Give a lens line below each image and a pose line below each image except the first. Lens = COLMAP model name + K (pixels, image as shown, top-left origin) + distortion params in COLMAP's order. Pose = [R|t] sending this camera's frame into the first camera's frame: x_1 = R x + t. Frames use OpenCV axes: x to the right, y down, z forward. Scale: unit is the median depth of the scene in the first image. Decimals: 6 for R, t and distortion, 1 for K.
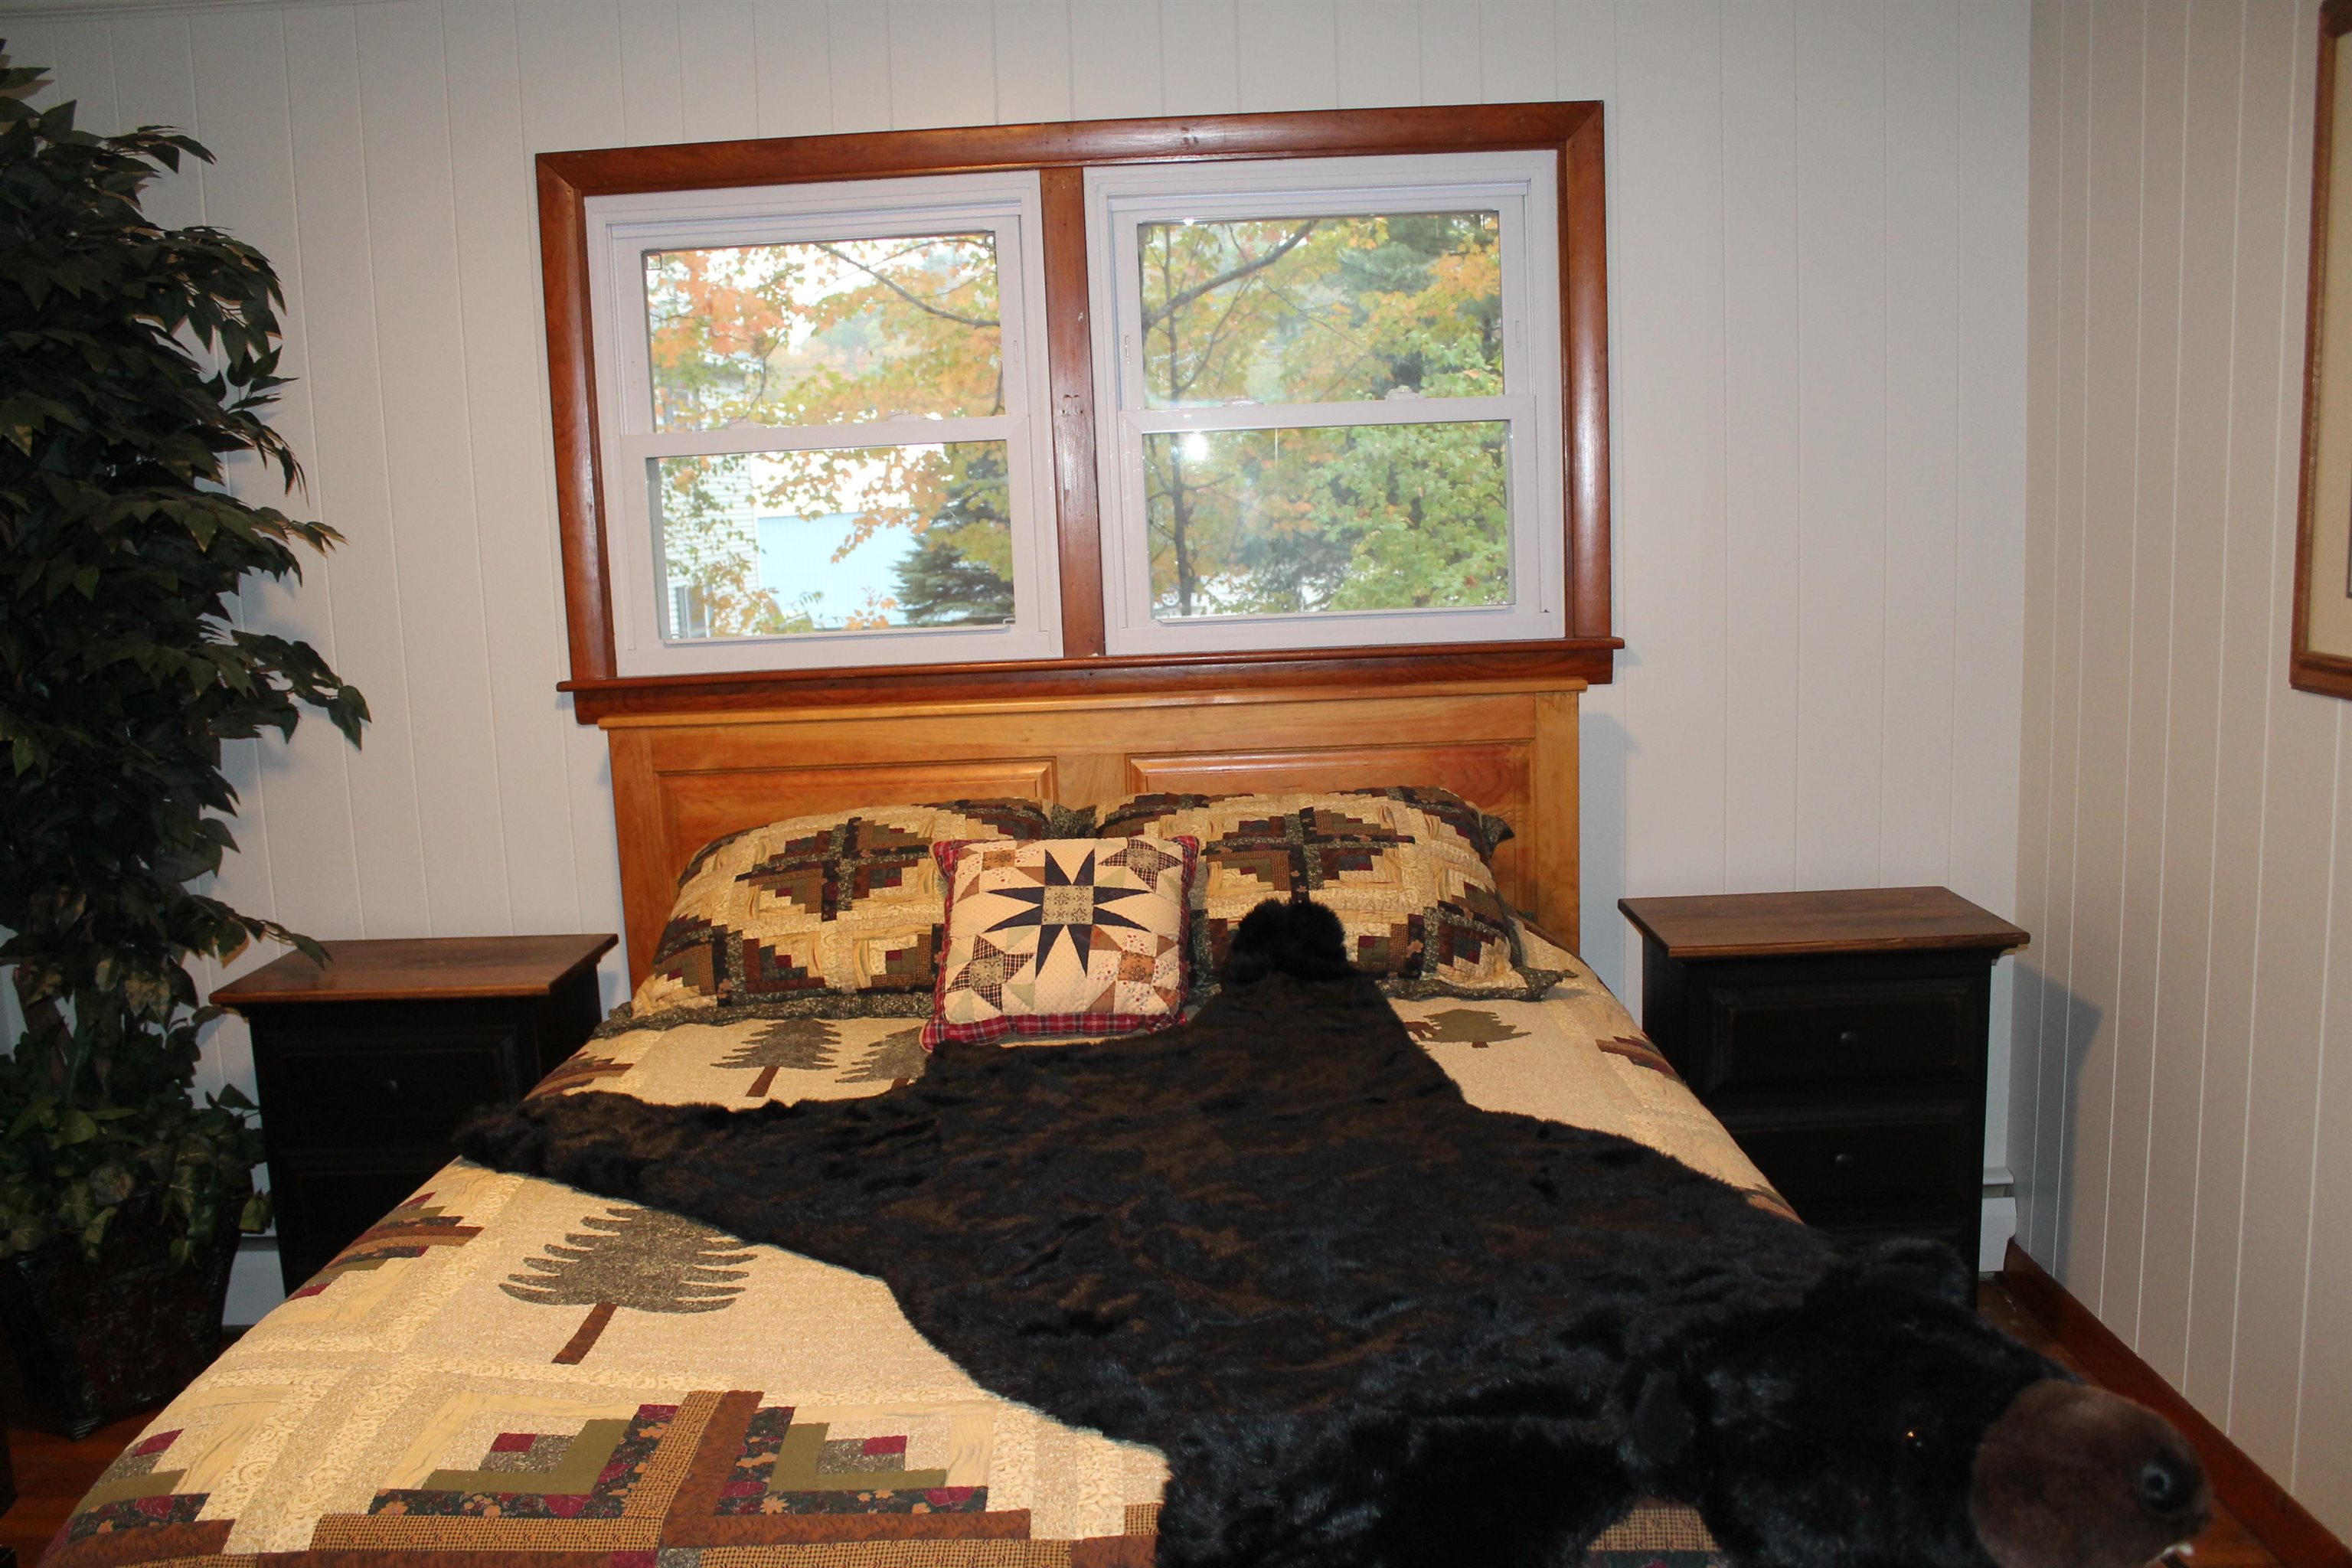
lens RADIAL K [[1957.9, 0, 1171.4], [0, 1957.9, 792.4], [0, 0, 1]] dist [-0.120217, 0.063859]
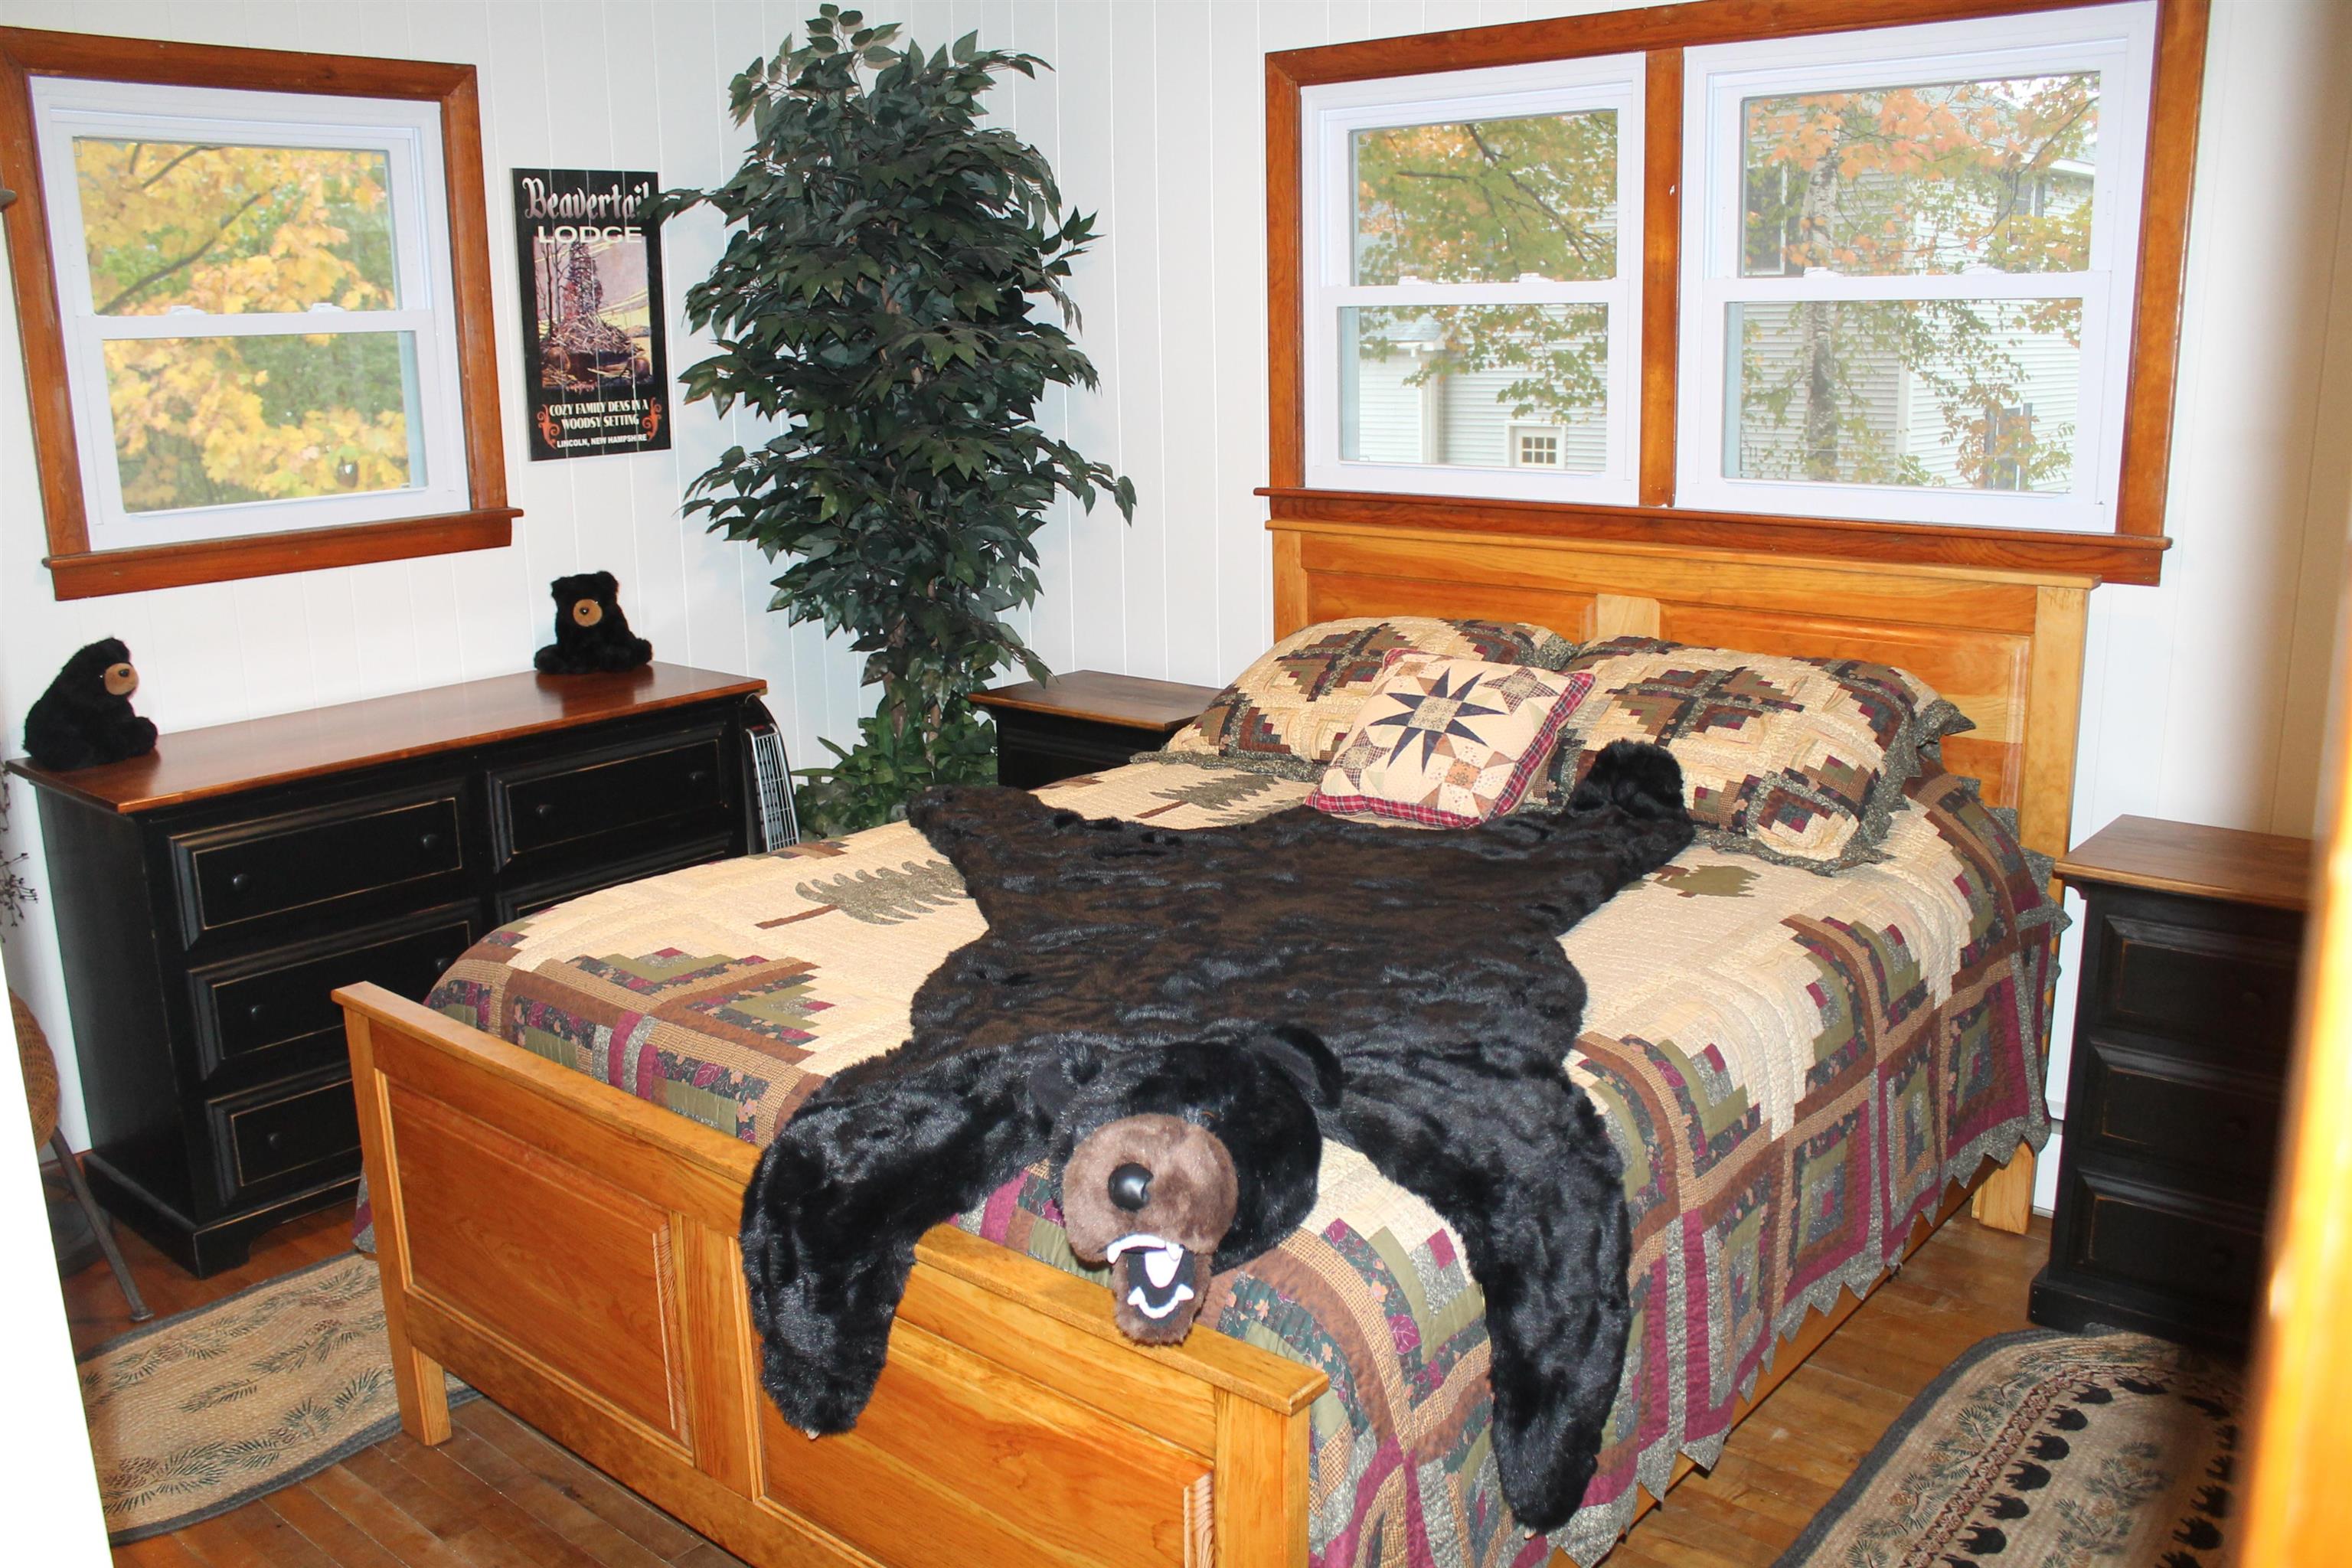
lens RADIAL K [[1957.9, 0, 1183.2], [0, 1957.9, 781.8], [0, 0, 1]] dist [-0.120217, 0.063859]
pose [[0.779324, 0.169574, -0.603240, 0.533496], [-0.112327, 0.984899, 0.131744, -0.038983], [0.616471, -0.034911, 0.786603, -0.015140]]
